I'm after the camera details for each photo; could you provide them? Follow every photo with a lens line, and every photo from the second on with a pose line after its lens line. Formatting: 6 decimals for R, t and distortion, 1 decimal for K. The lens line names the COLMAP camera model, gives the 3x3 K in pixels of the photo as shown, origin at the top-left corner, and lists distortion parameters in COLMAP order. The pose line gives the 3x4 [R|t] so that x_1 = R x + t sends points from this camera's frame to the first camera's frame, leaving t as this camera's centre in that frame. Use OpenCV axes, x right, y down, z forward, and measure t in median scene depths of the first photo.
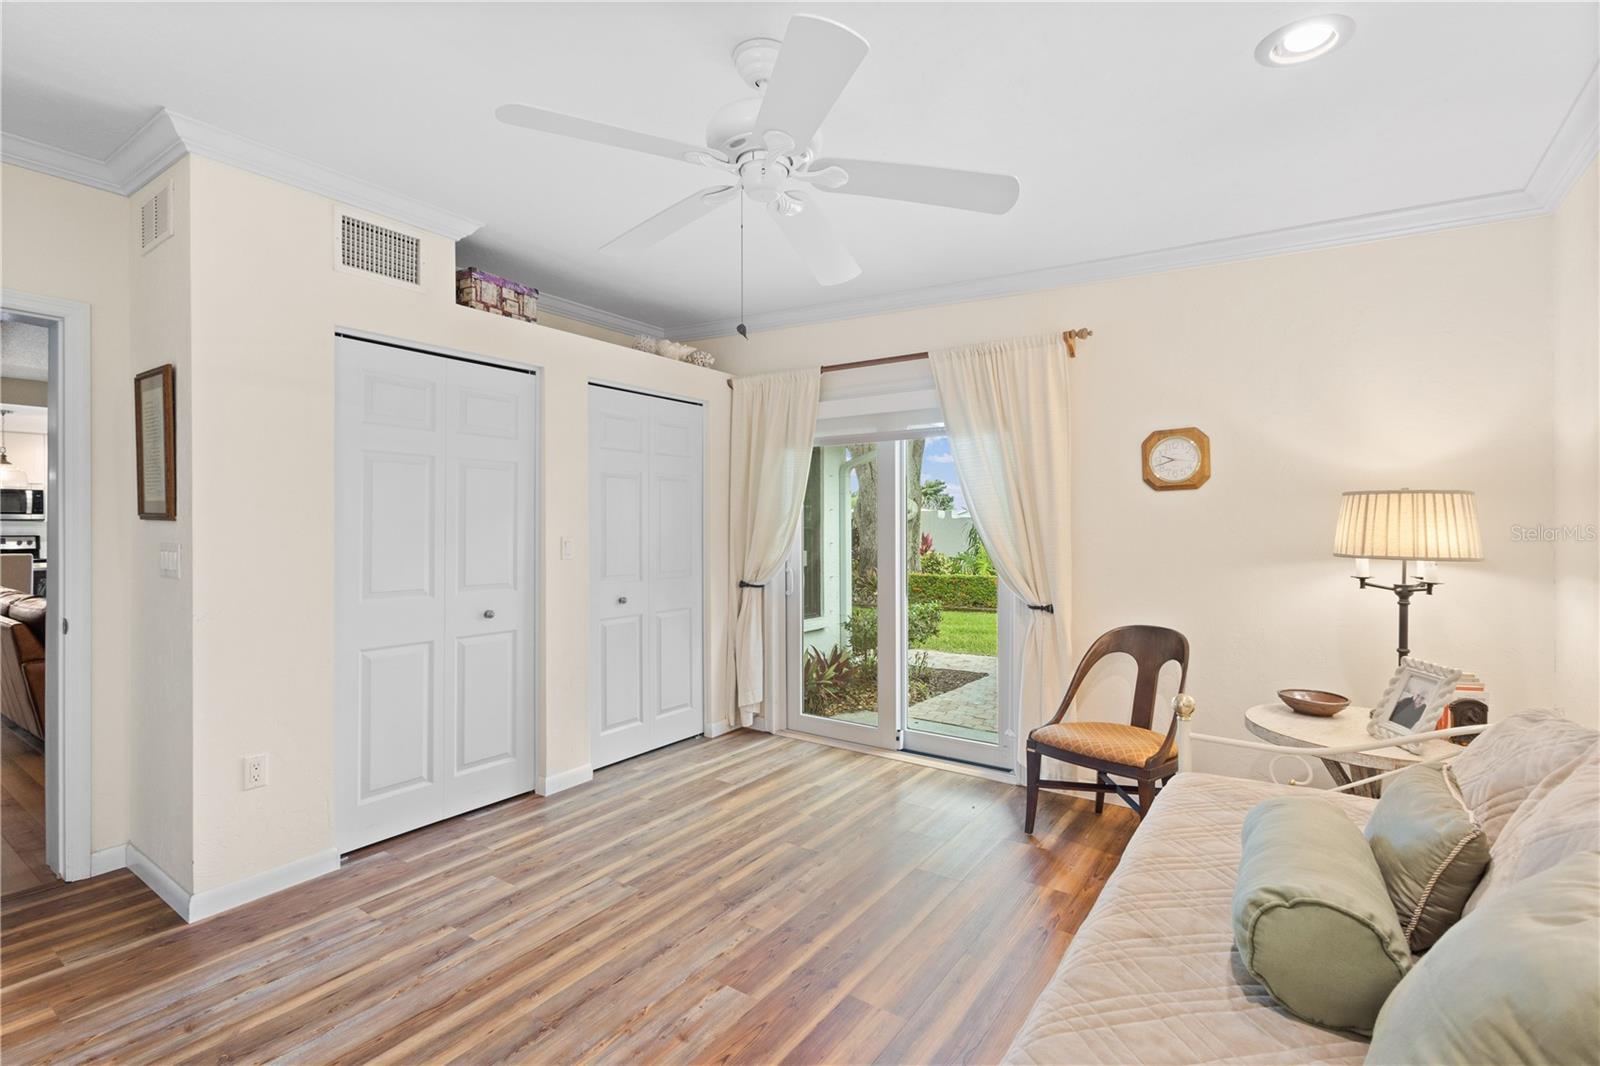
lens RADIAL K [[750.3, 0, 805.8], [0, 750.3, 530.6], [0, 0, 1]] dist [0.012209, -0.000591]
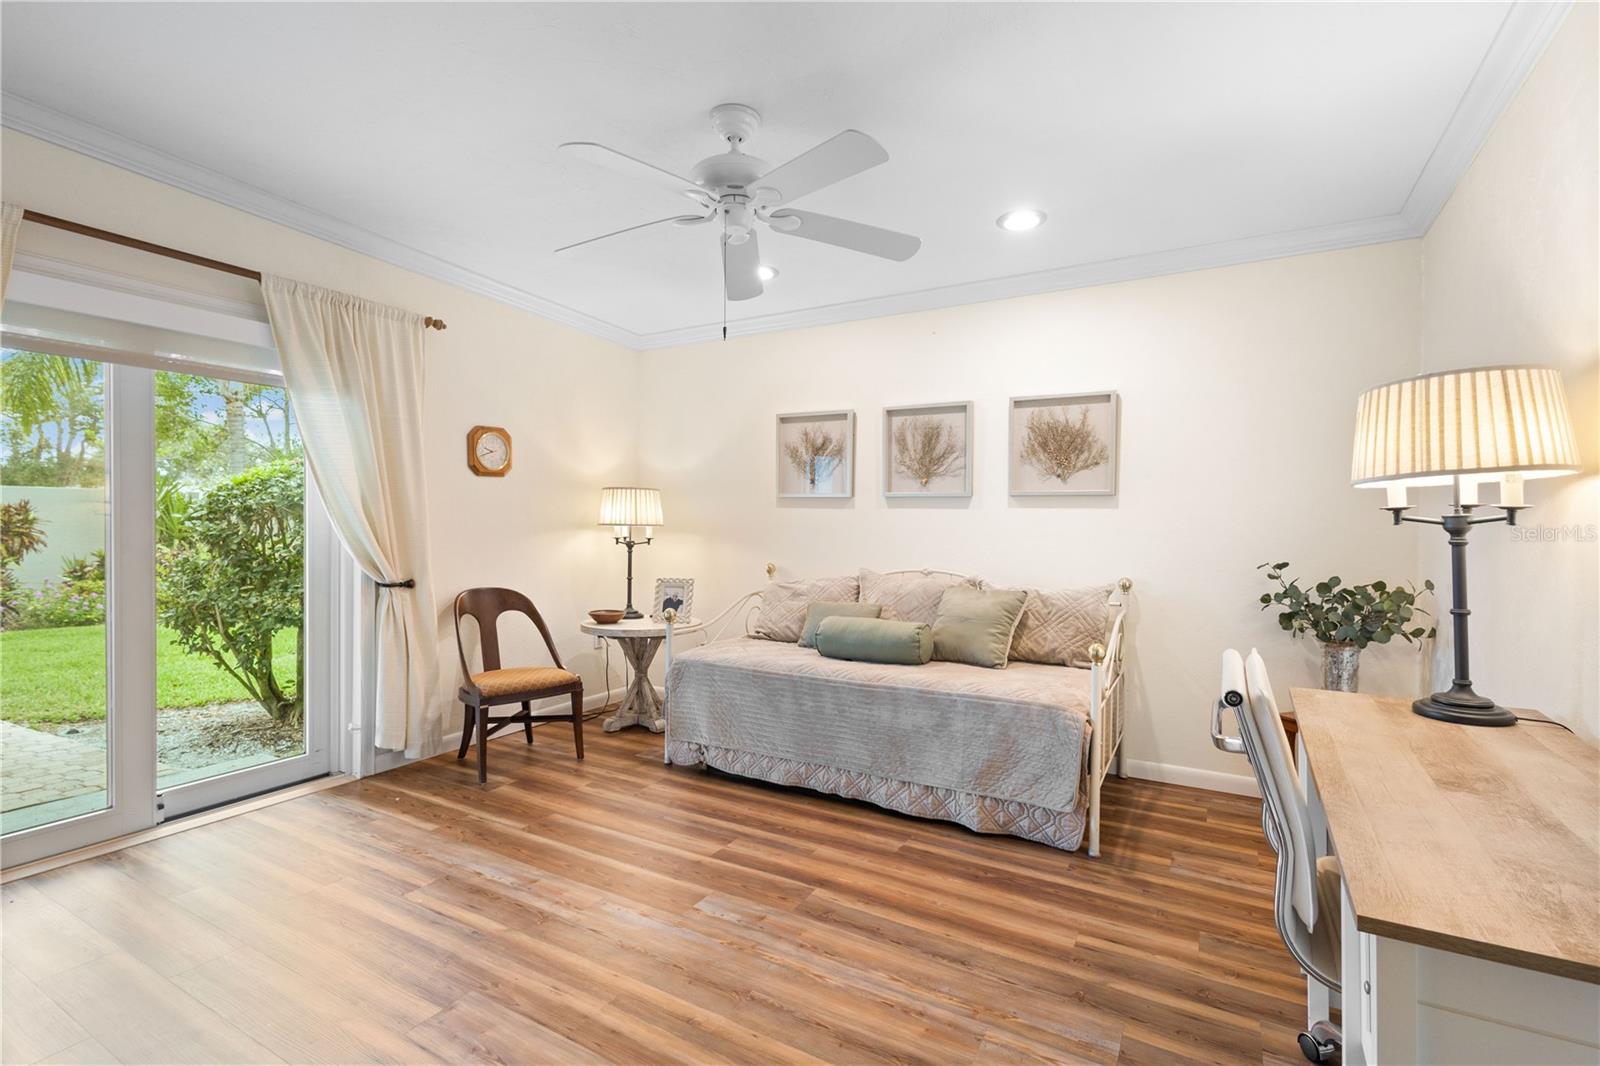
lens RADIAL K [[750.3, 0, 805.8], [0, 750.3, 530.6], [0, 0, 1]] dist [0.012209, -0.000591]
pose [[-0.115141, -0.012688, 0.993268, -0.869032], [-0.000255, 0.999919, 0.012743, 0.021644], [-0.993349, 0.001214, -0.115135, 0.680344]]
